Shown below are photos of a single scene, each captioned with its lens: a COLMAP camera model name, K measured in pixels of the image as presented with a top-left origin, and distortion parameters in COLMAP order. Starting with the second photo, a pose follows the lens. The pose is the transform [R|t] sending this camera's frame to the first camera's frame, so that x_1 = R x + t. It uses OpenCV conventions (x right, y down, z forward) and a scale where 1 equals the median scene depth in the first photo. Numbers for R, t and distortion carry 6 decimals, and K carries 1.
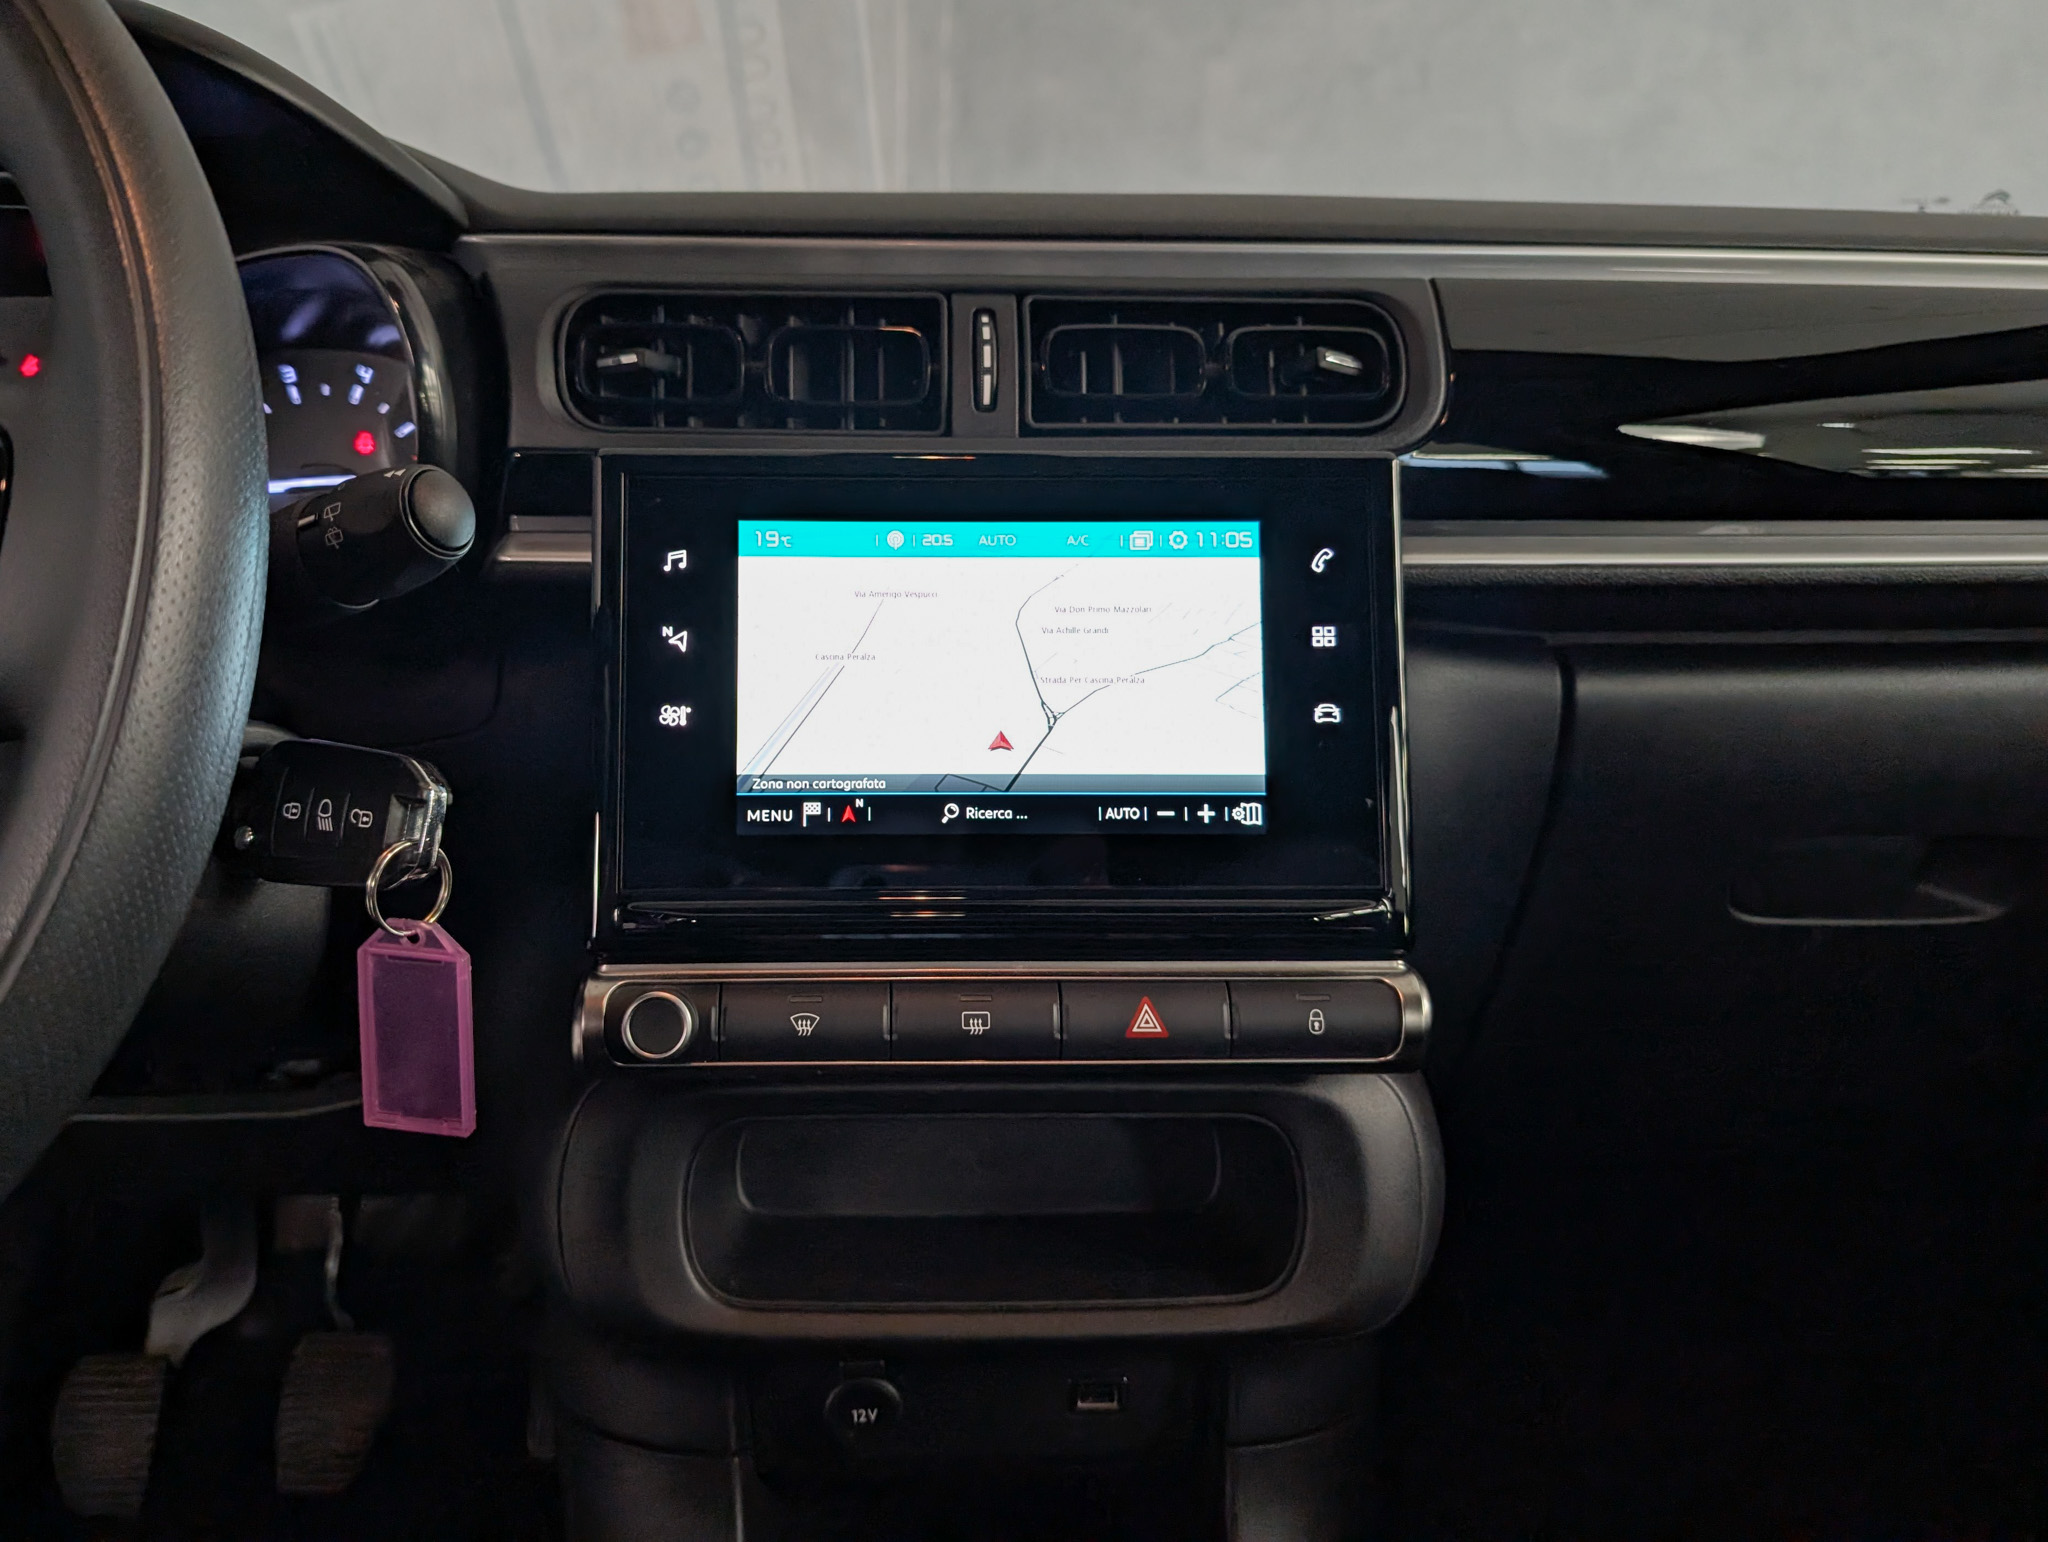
lens RADIAL K [[1634.8, 0, 933.8], [0, 1634.8, 717.8], [0, 0, 1]] dist [0.069169, -0.155333]
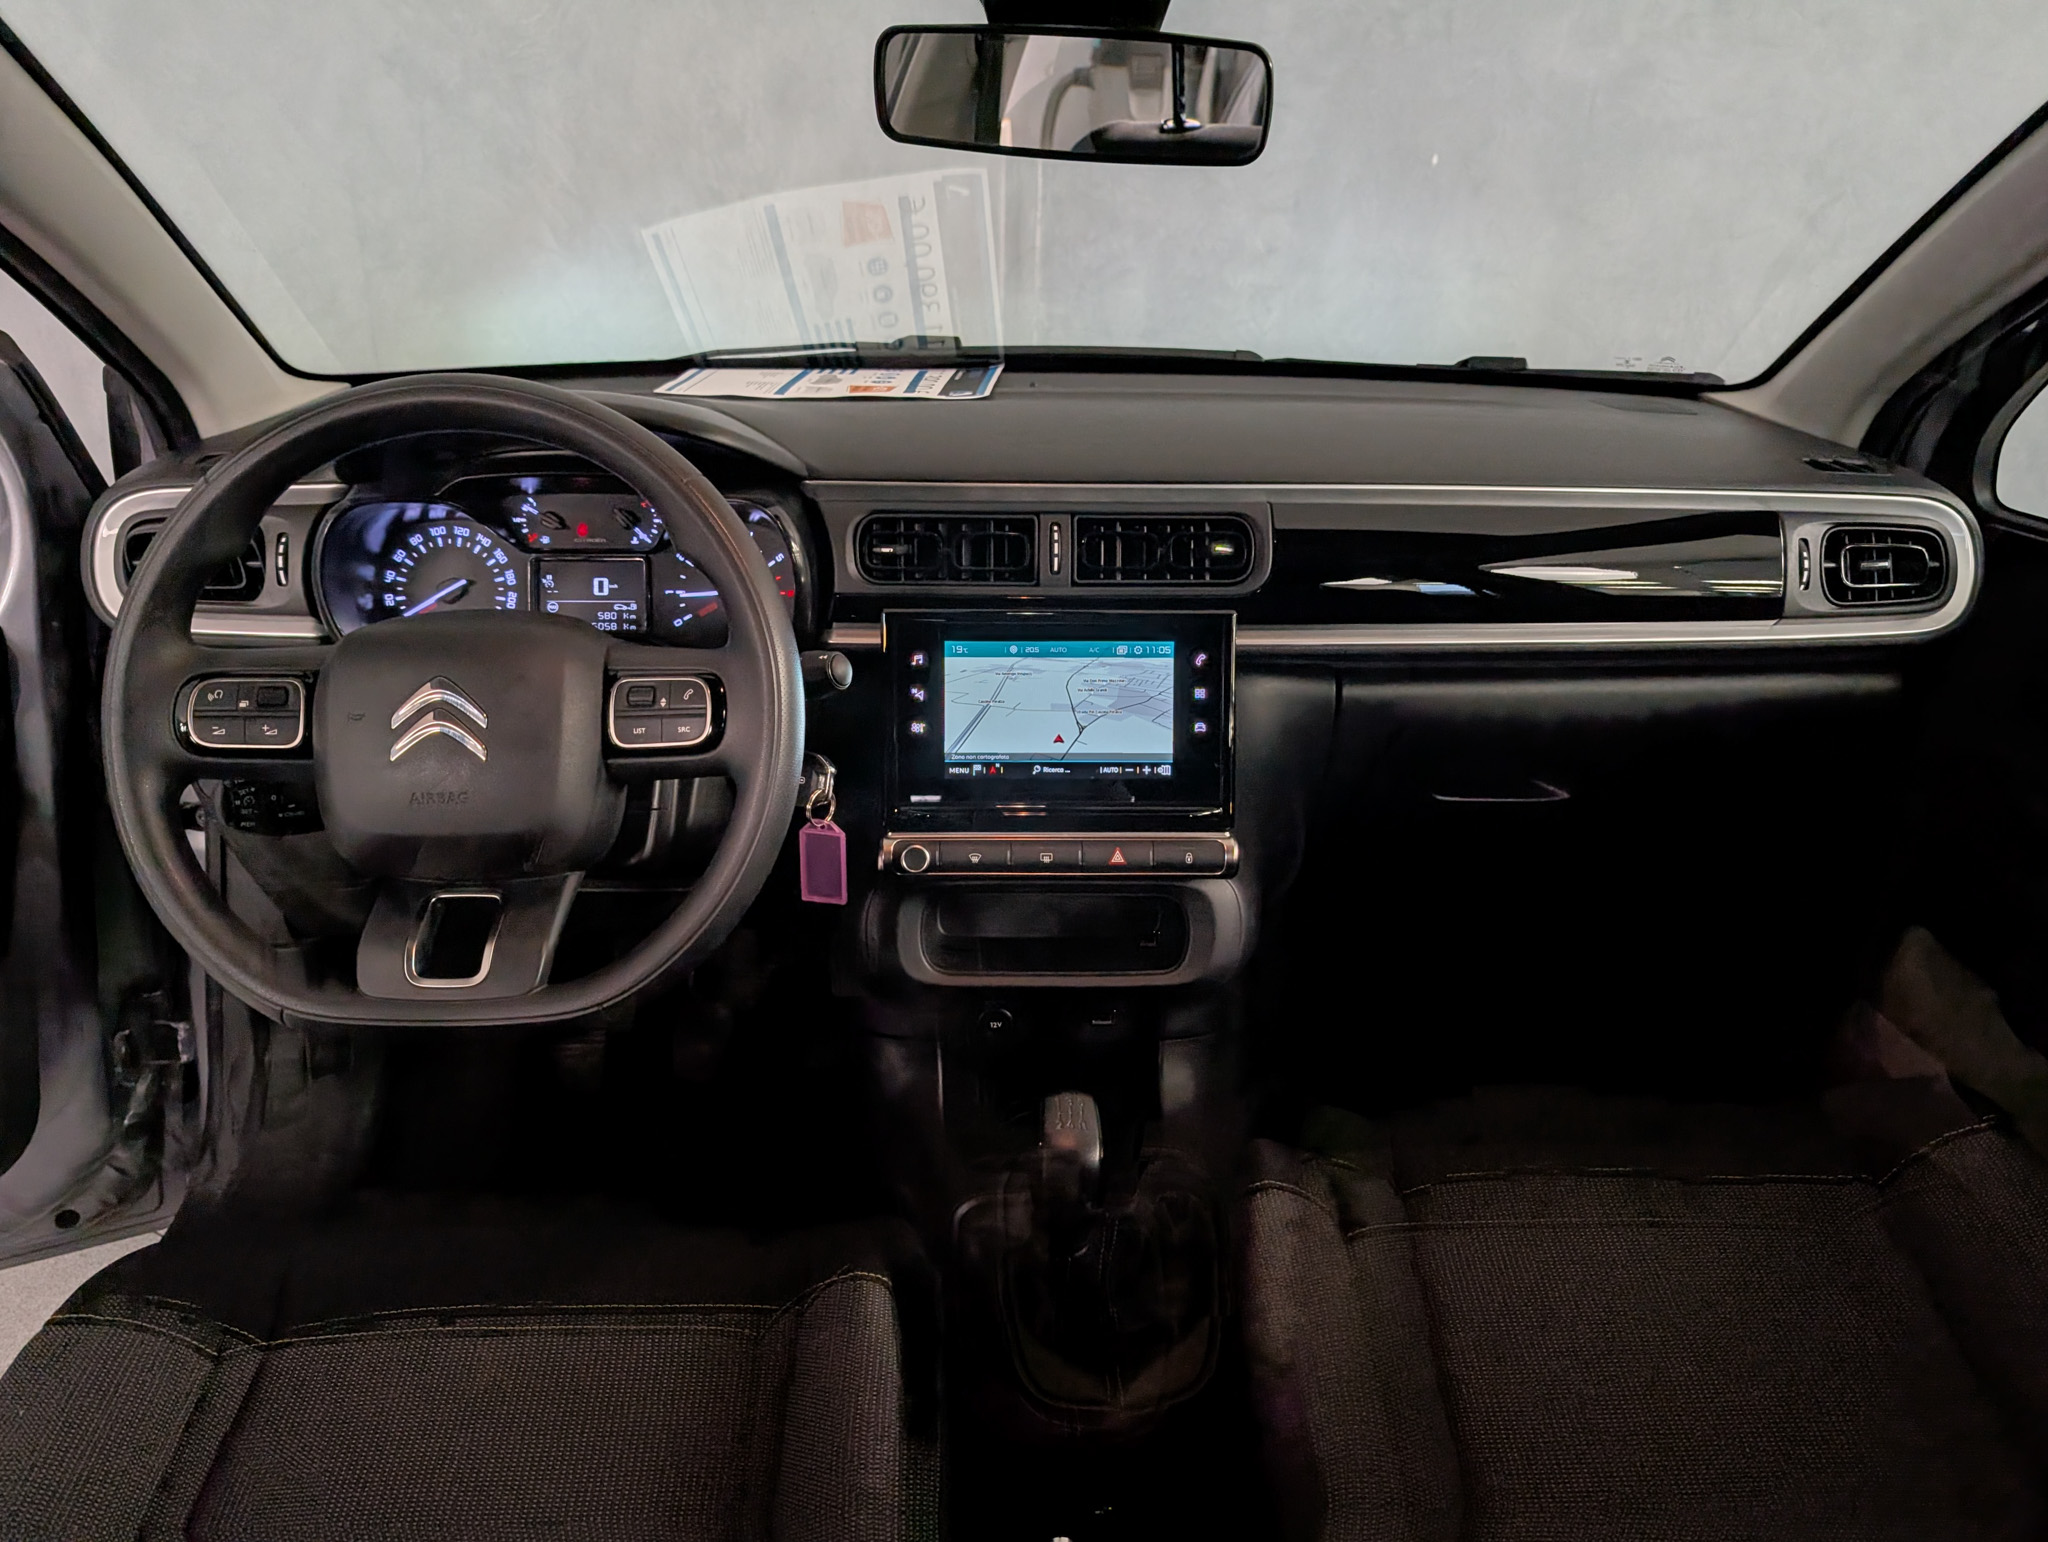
lens RADIAL K [[1479.5, 0, 1048.6], [0, 1479.5, 774.4], [0, 0, 1]] dist [0.055869, -0.093883]
pose [[0.999886, 0.007430, 0.013118, -0.000412], [-0.009587, 0.984886, 0.172936, -0.292795], [-0.011635, -0.173042, 0.984846, -1.052931]]
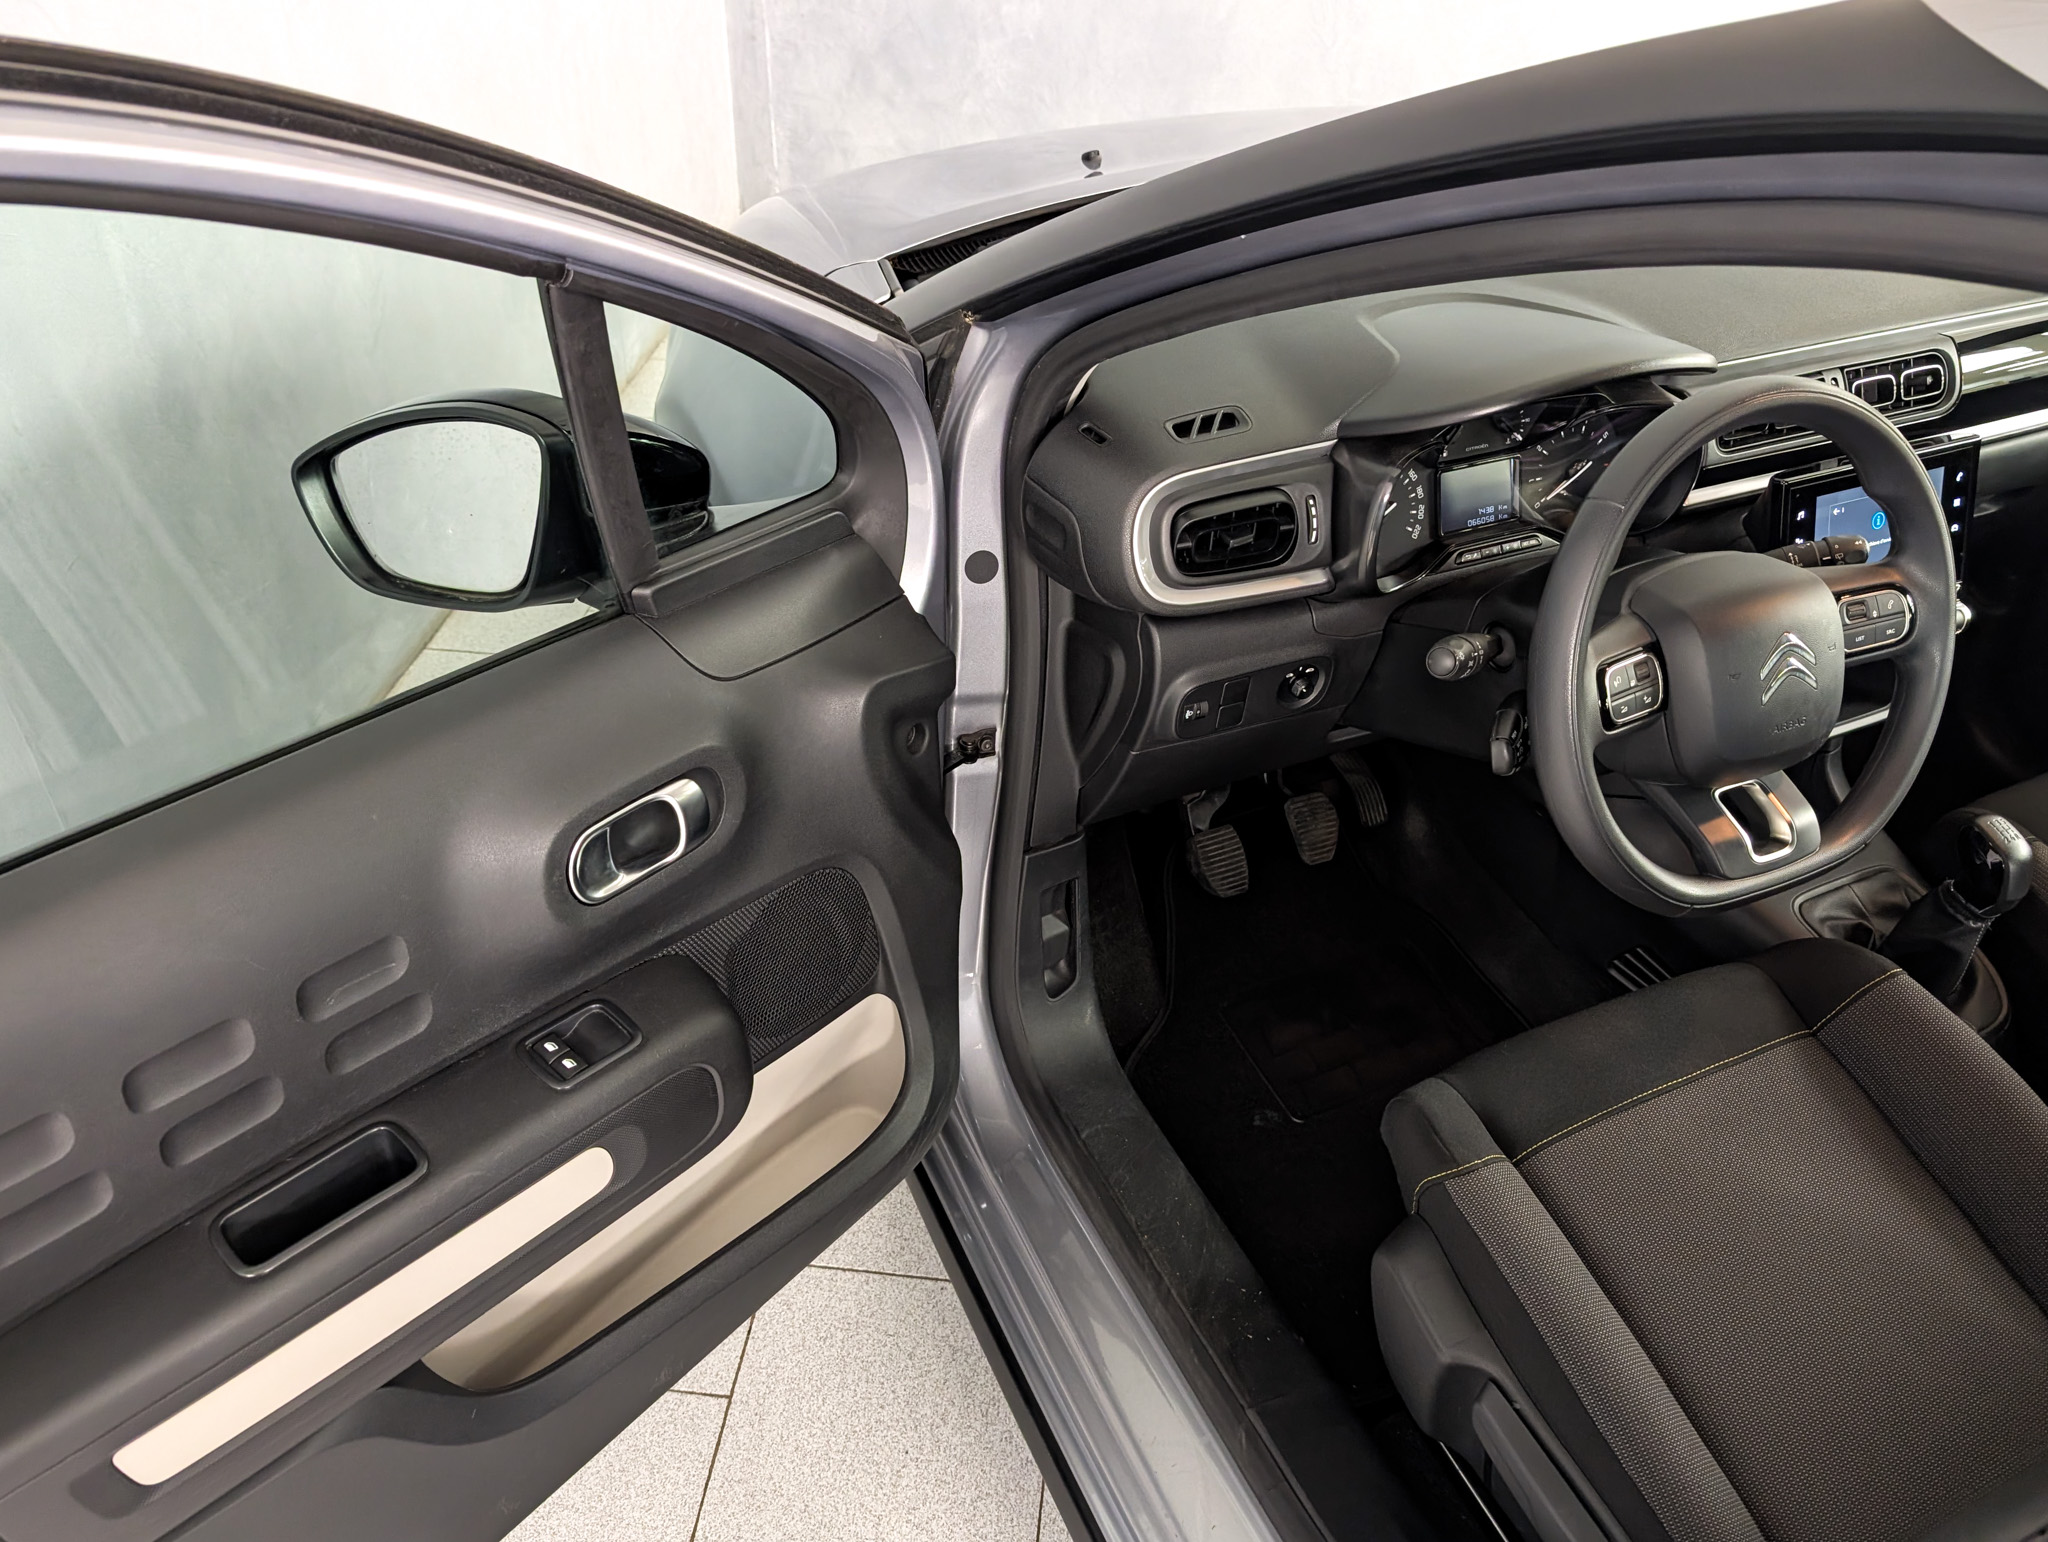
lens RADIAL K [[1522.5, 0, 1025.7], [0, 1522.5, 756.6], [0, 0, 1]] dist [0.002239, -0.004964]
pose [[0.920038, -0.218476, 0.325266, -2.311352], [0.066428, 0.905076, 0.420030, -0.902481], [-0.386157, -0.364836, 0.847217, -0.855882]]
